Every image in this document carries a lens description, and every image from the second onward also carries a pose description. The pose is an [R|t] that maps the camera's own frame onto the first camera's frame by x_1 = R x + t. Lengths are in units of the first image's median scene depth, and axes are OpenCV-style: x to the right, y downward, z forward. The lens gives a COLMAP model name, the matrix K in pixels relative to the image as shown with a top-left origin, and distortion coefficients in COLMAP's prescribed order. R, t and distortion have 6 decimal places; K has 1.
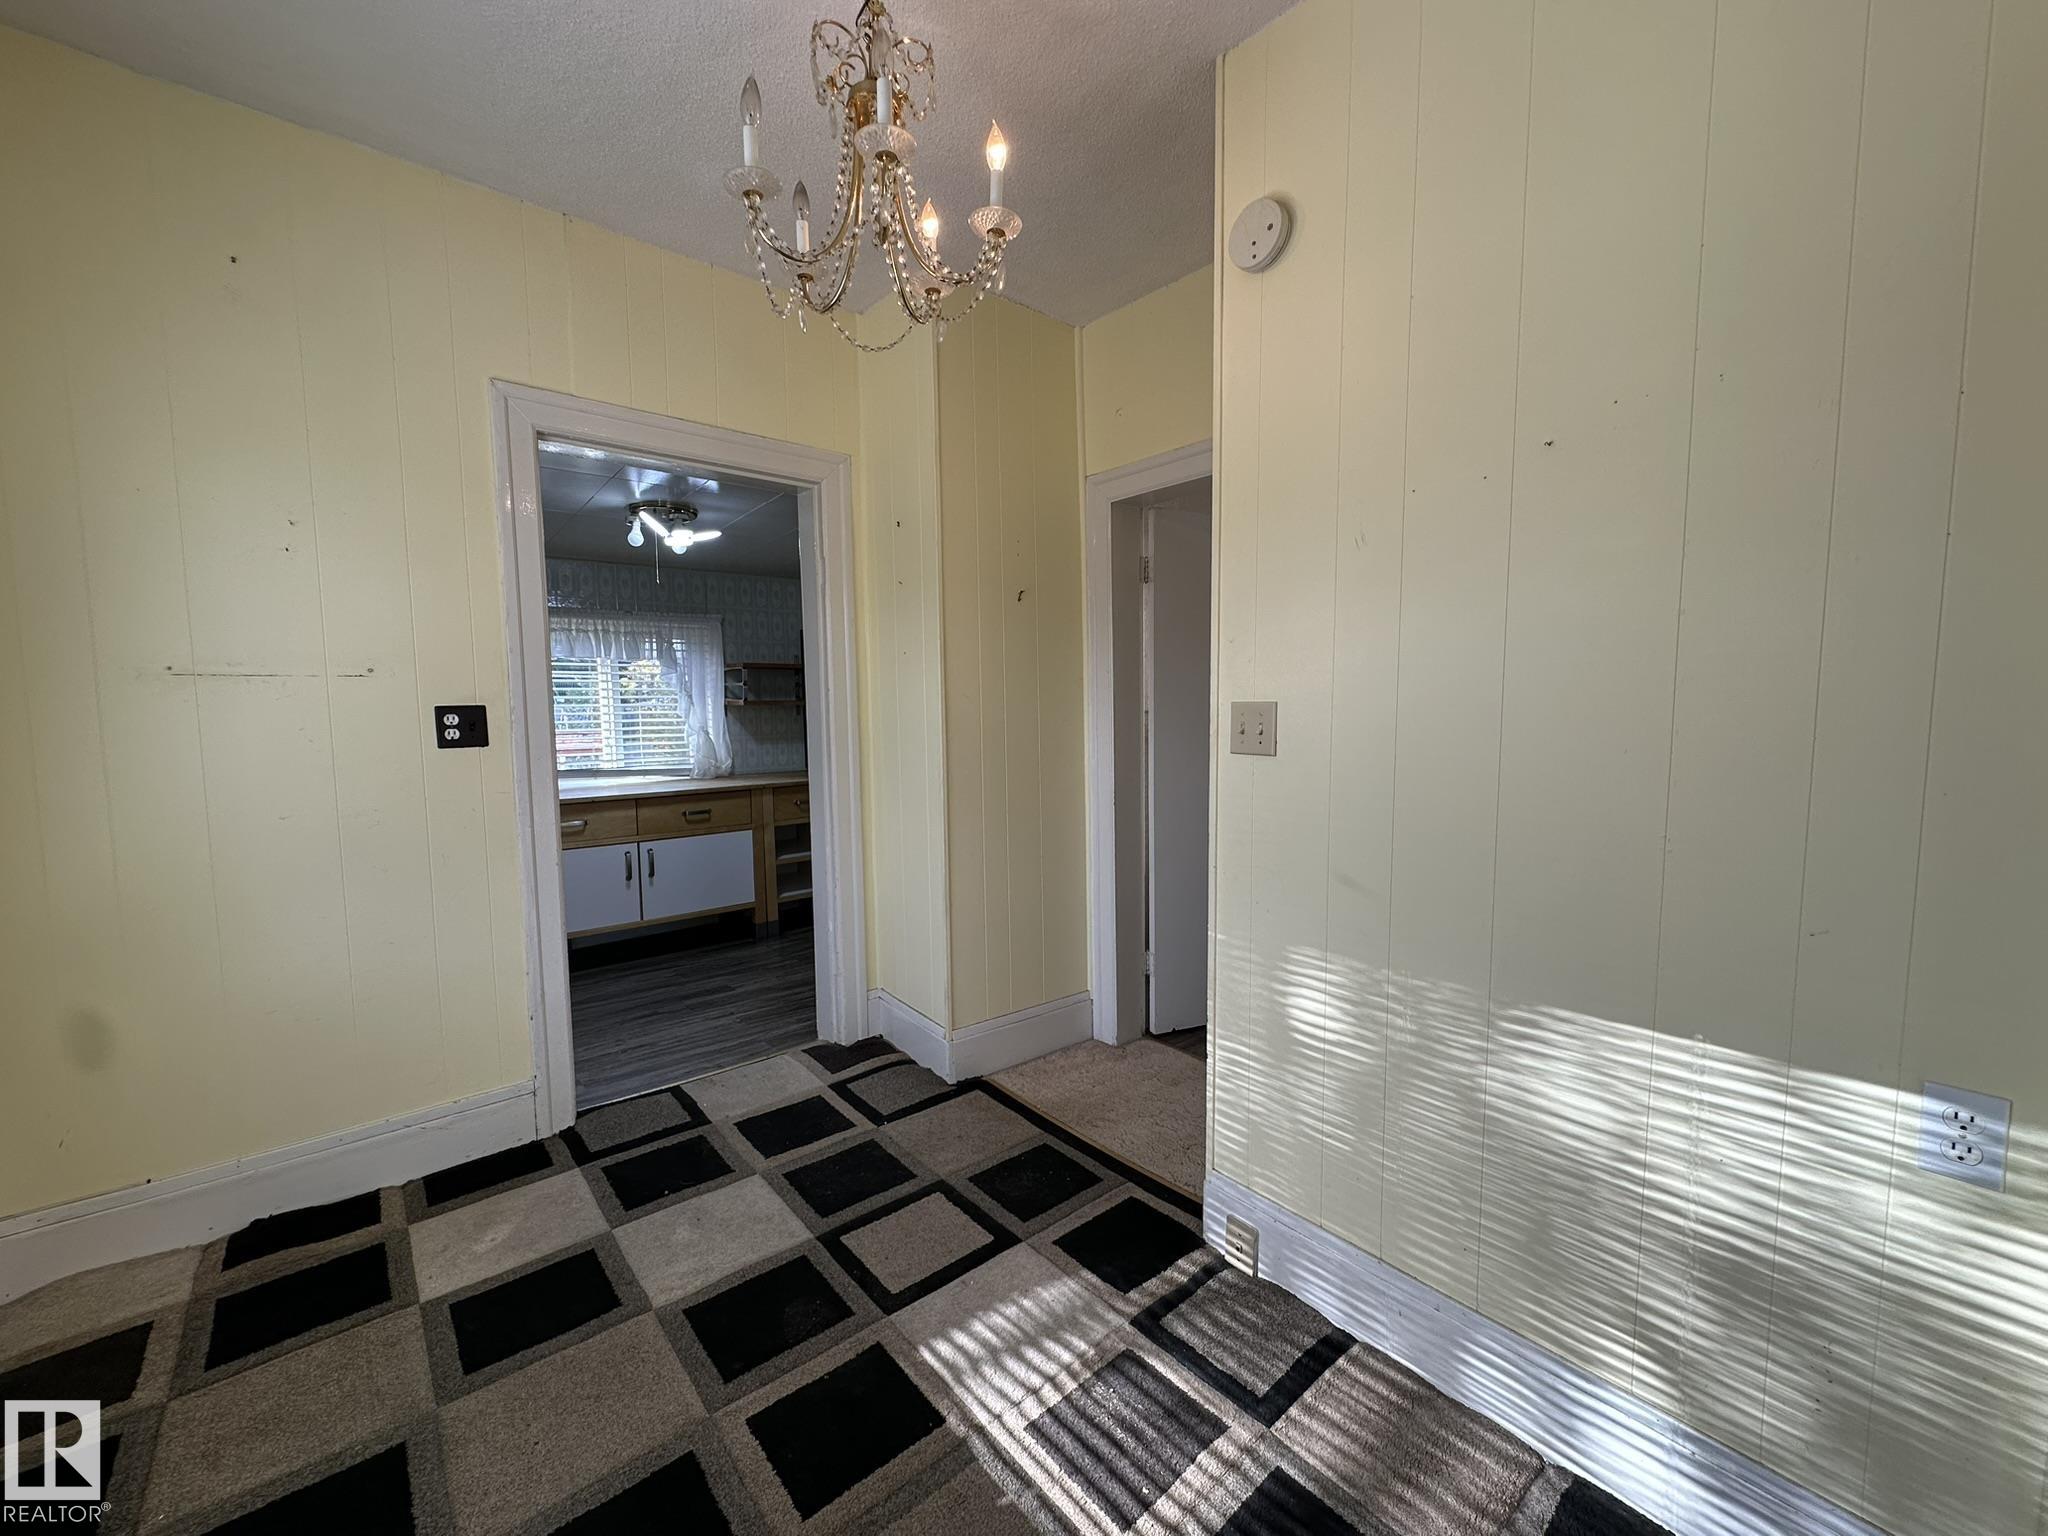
lens RADIAL K [[811.3, 0, 1019.8], [0, 811.3, 770.2], [0, 0, 1]] dist [-0.001554, 0.000527]
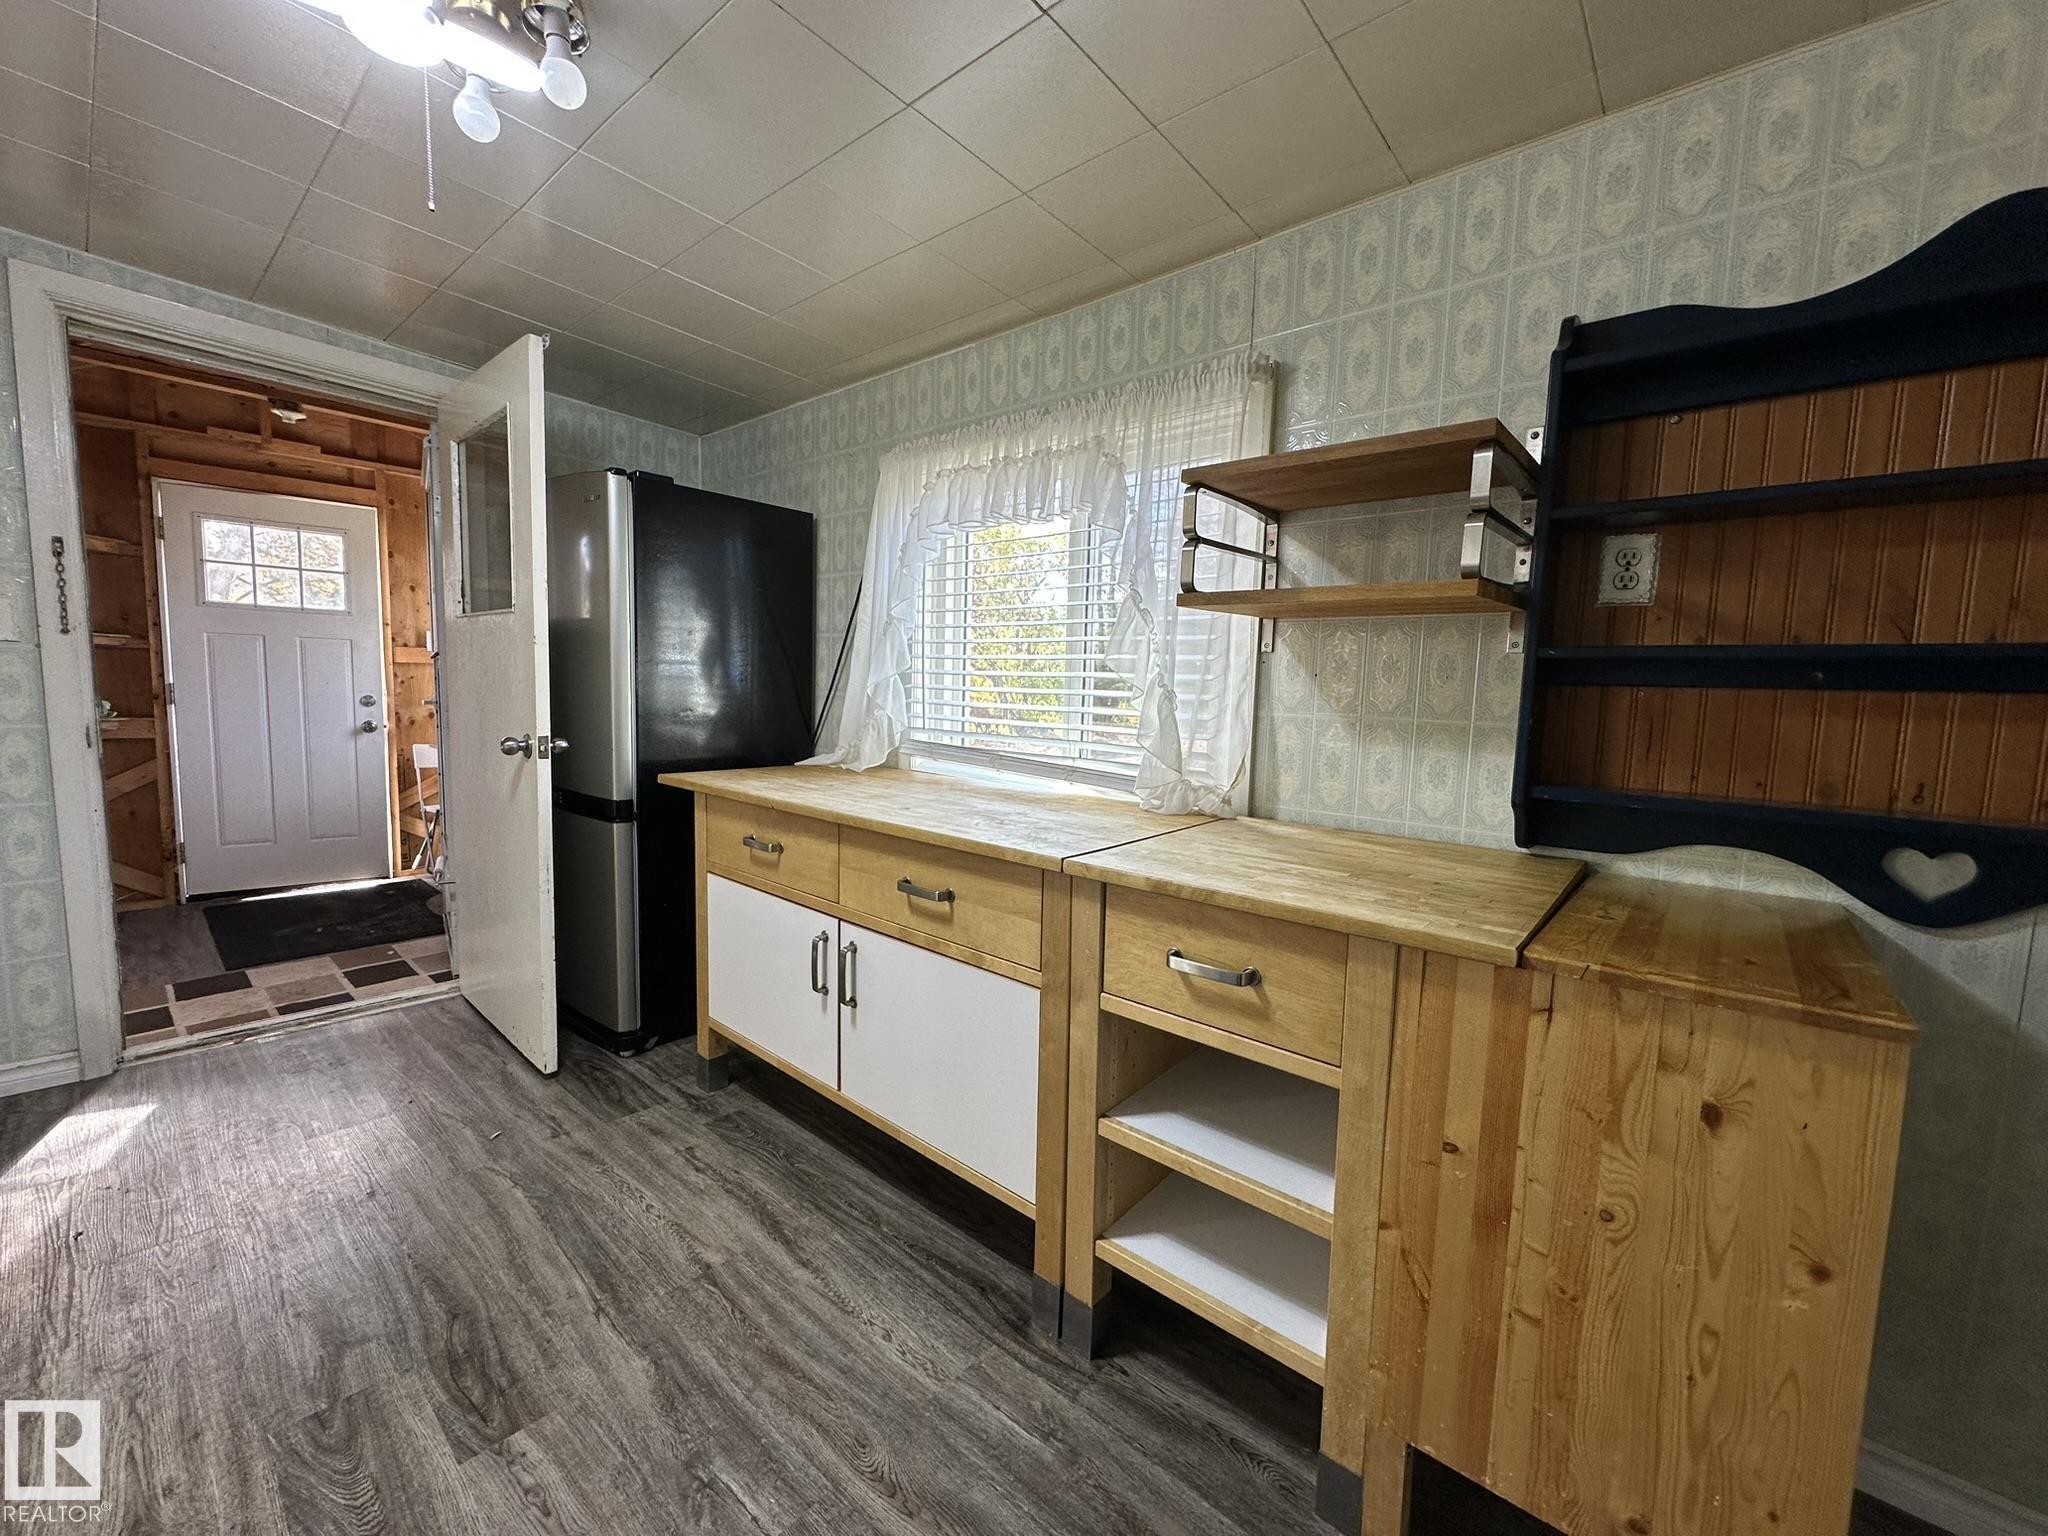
lens RADIAL K [[811.3, 0, 1014.6], [0, 811.3, 768.4], [0, 0, 1]] dist [-0.001554, 0.000527]
pose [[0.166466, 0.117461, -0.979026, -0.058324], [-0.114040, 0.988510, 0.099208, -0.079430], [0.979430, 0.095134, 0.177948, 1.723472]]
